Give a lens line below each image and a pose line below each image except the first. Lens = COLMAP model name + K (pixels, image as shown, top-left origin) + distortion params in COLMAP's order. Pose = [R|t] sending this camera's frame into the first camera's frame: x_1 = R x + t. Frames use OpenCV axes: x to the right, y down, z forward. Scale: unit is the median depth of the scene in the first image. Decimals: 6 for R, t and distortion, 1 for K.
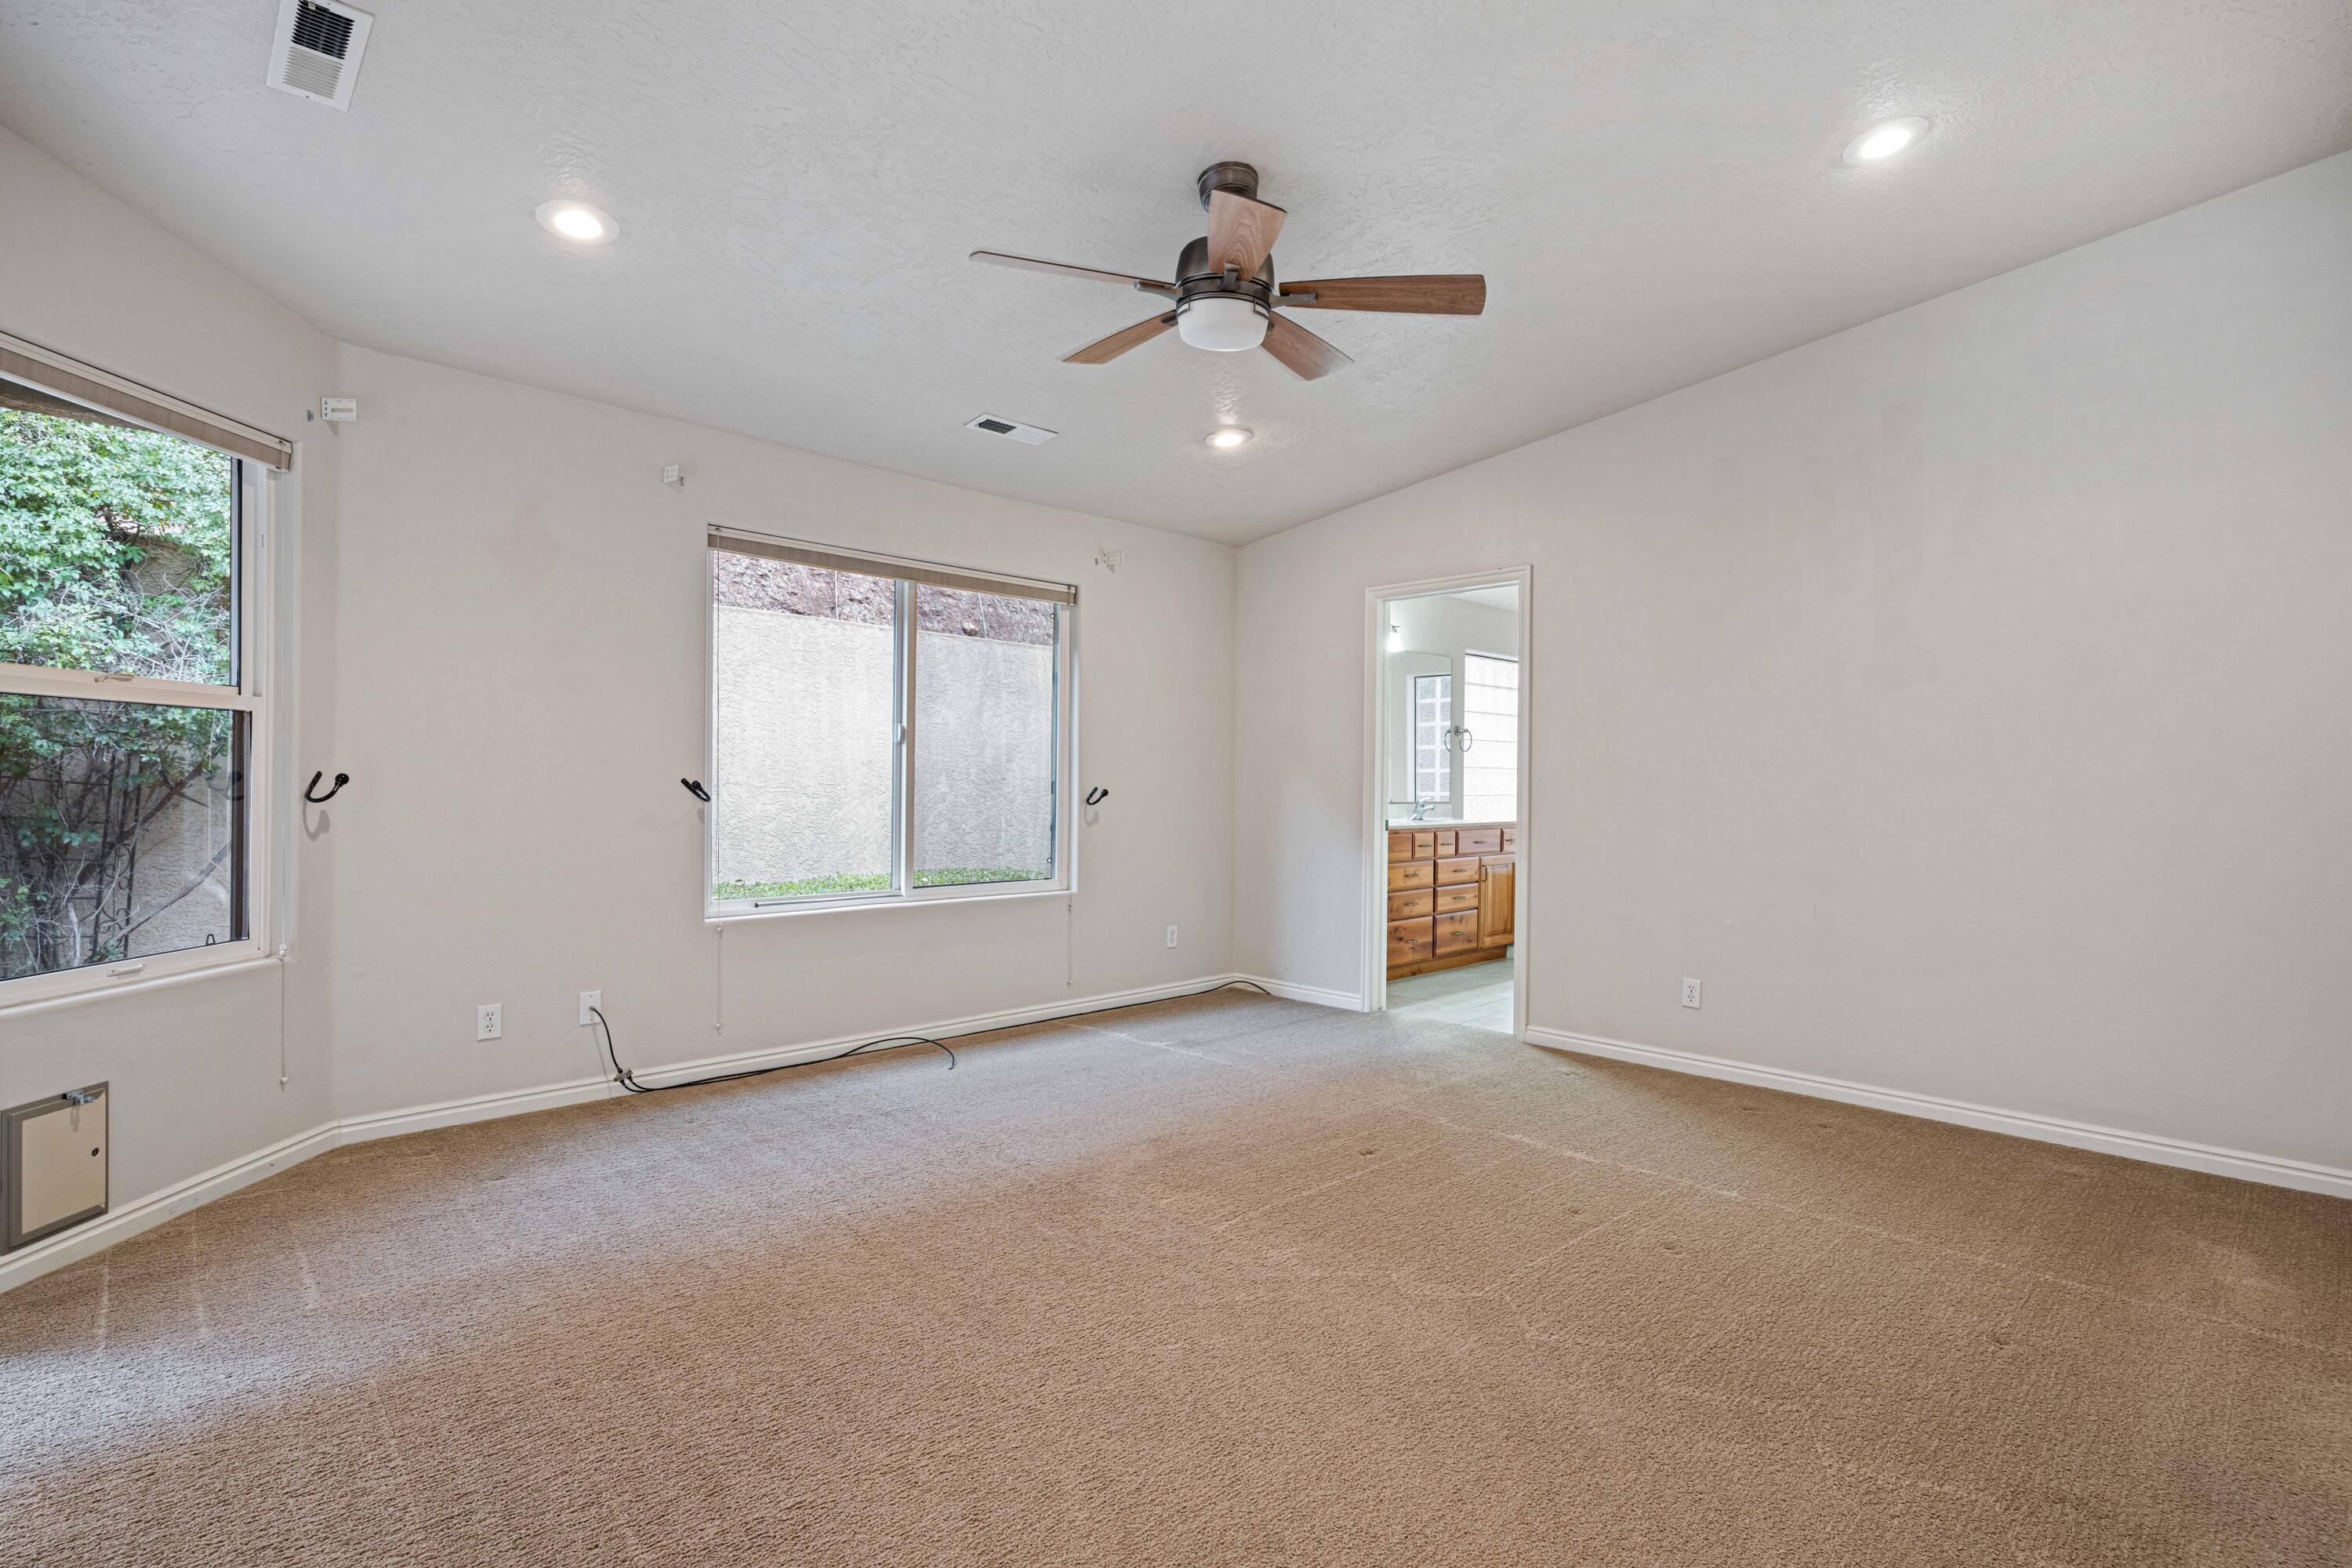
lens RADIAL K [[1114.4, 0, 1176.0], [0, 1114.4, 784.0], [0, 0, 1]] dist [0.012080, 0.000231]
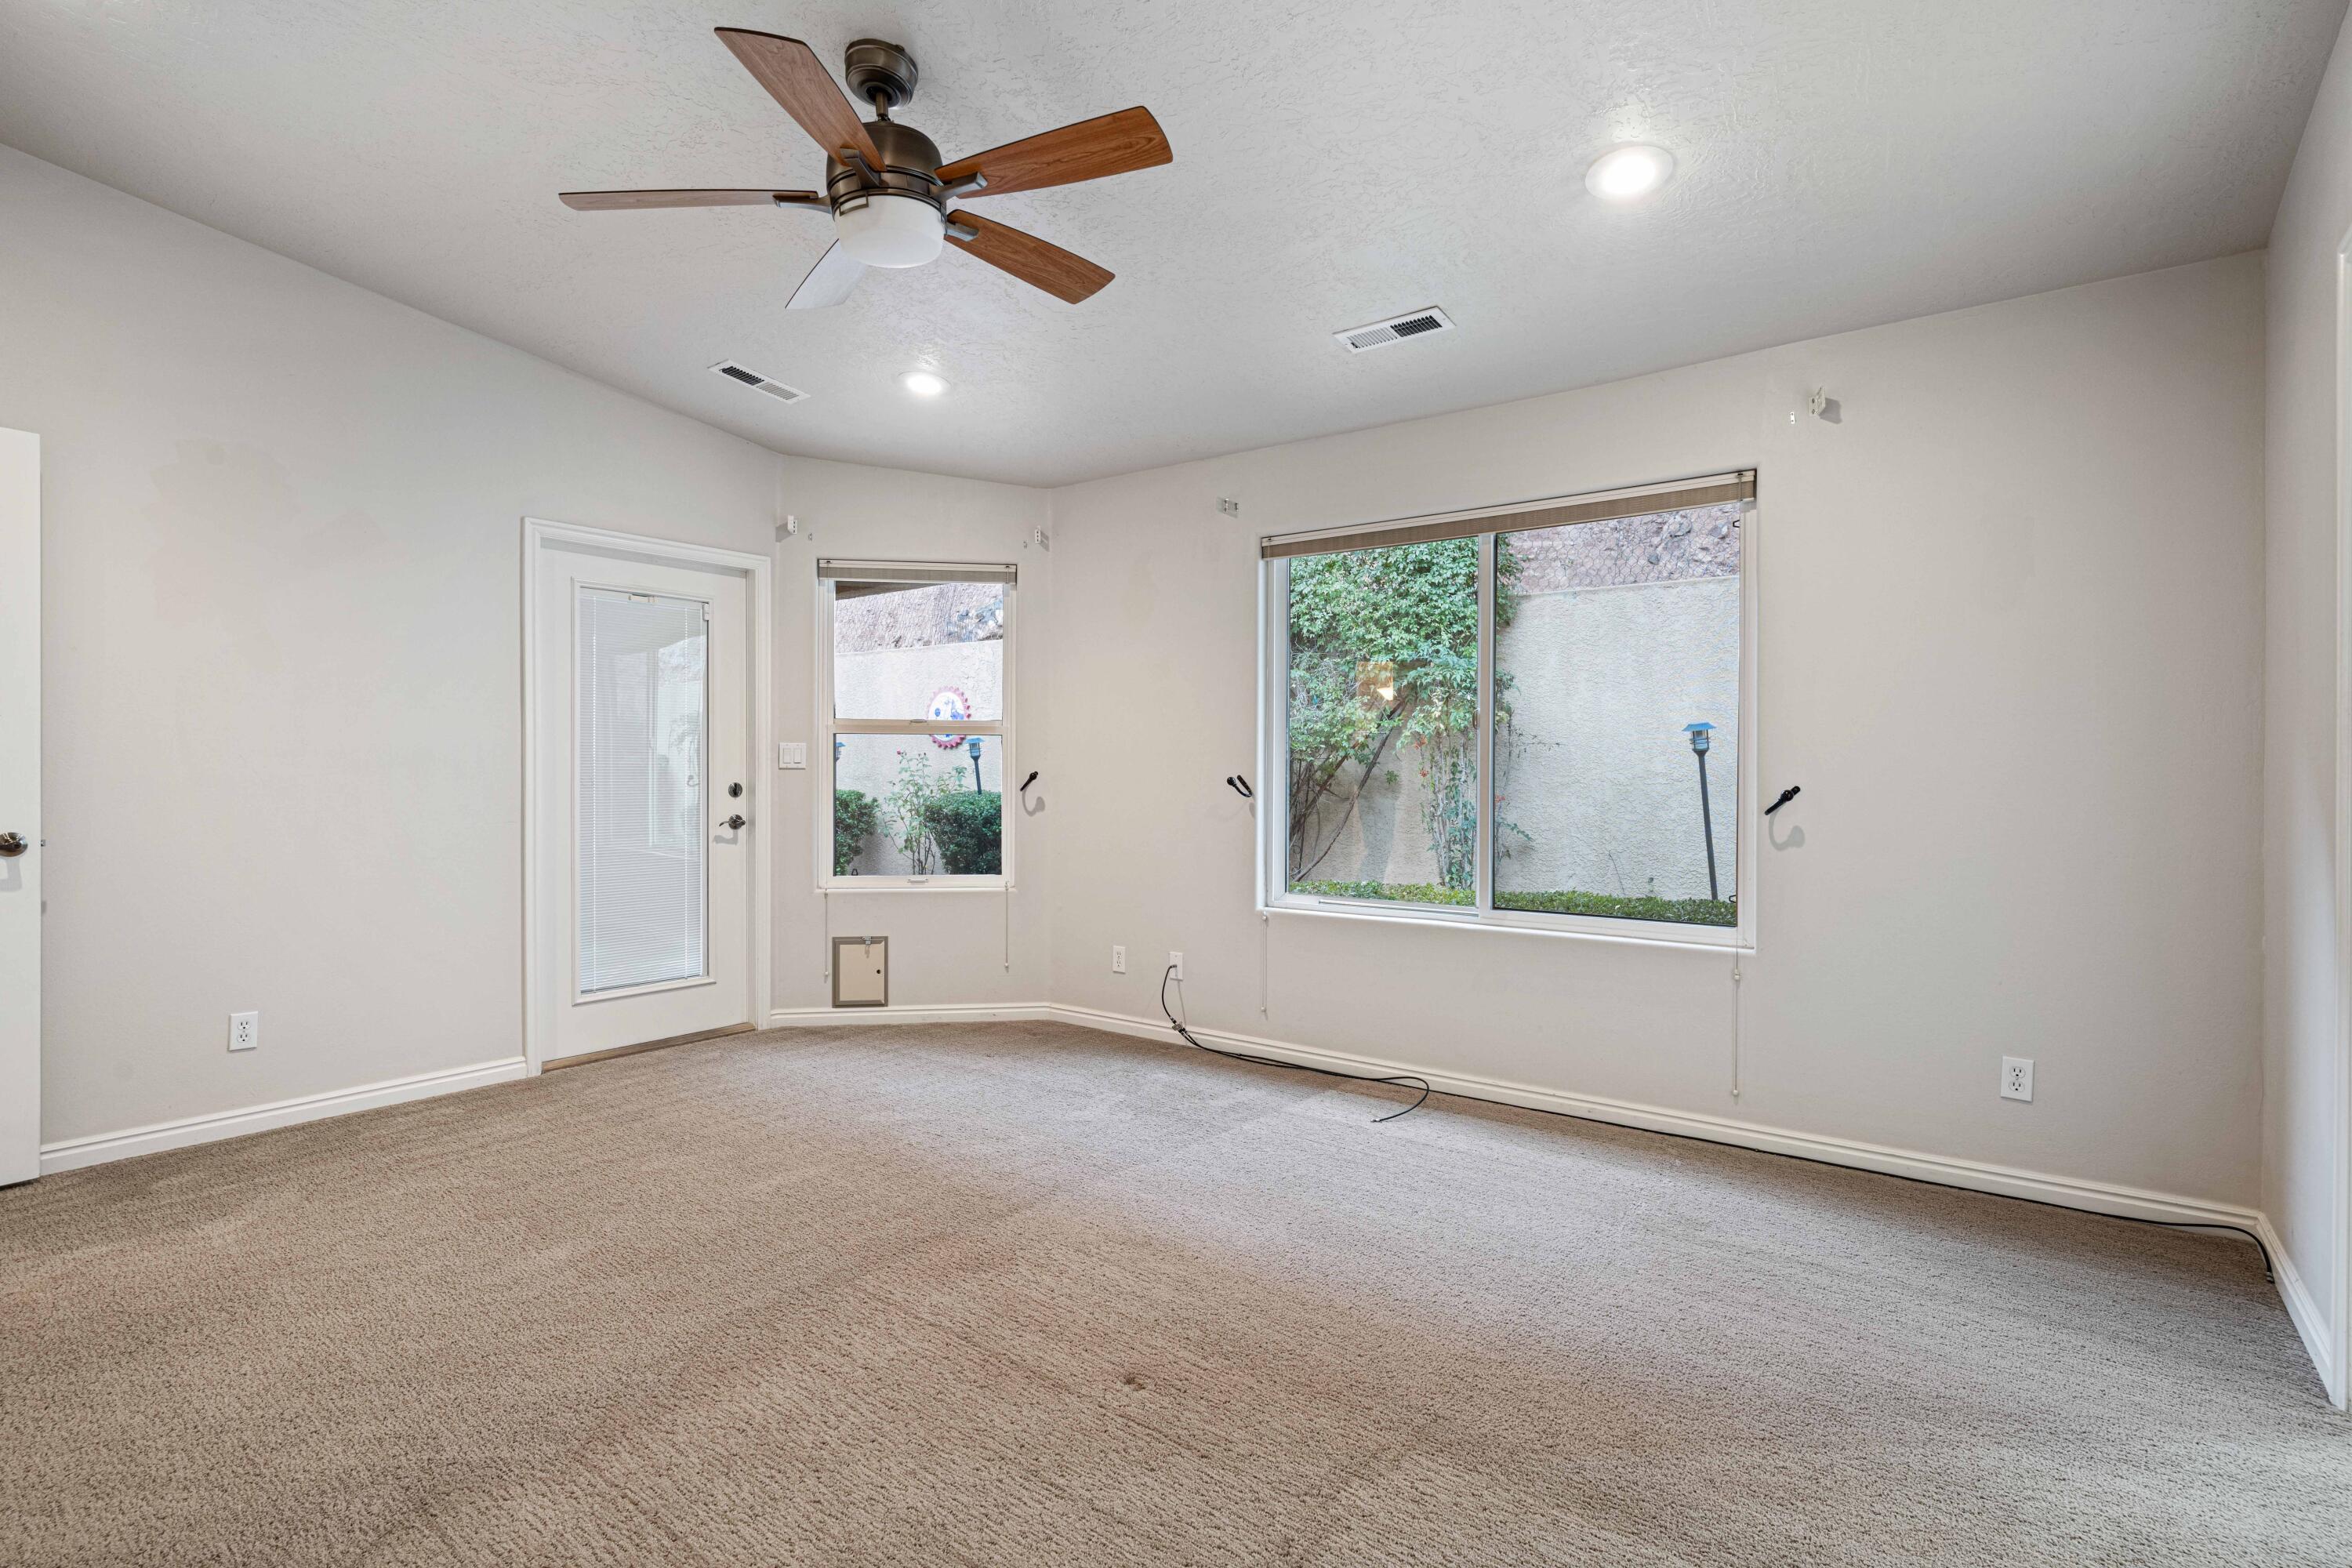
lens RADIAL K [[1171.0, 0, 1265.9], [0, 1171.0, 762.8], [0, 0, 1]] dist [0.001513, -0.000270]
pose [[0.161460, -0.009921, -0.986829, 0.752574], [-0.001170, 0.999947, -0.010244, -0.005559], [0.986878, 0.002809, 0.161440, 0.901629]]
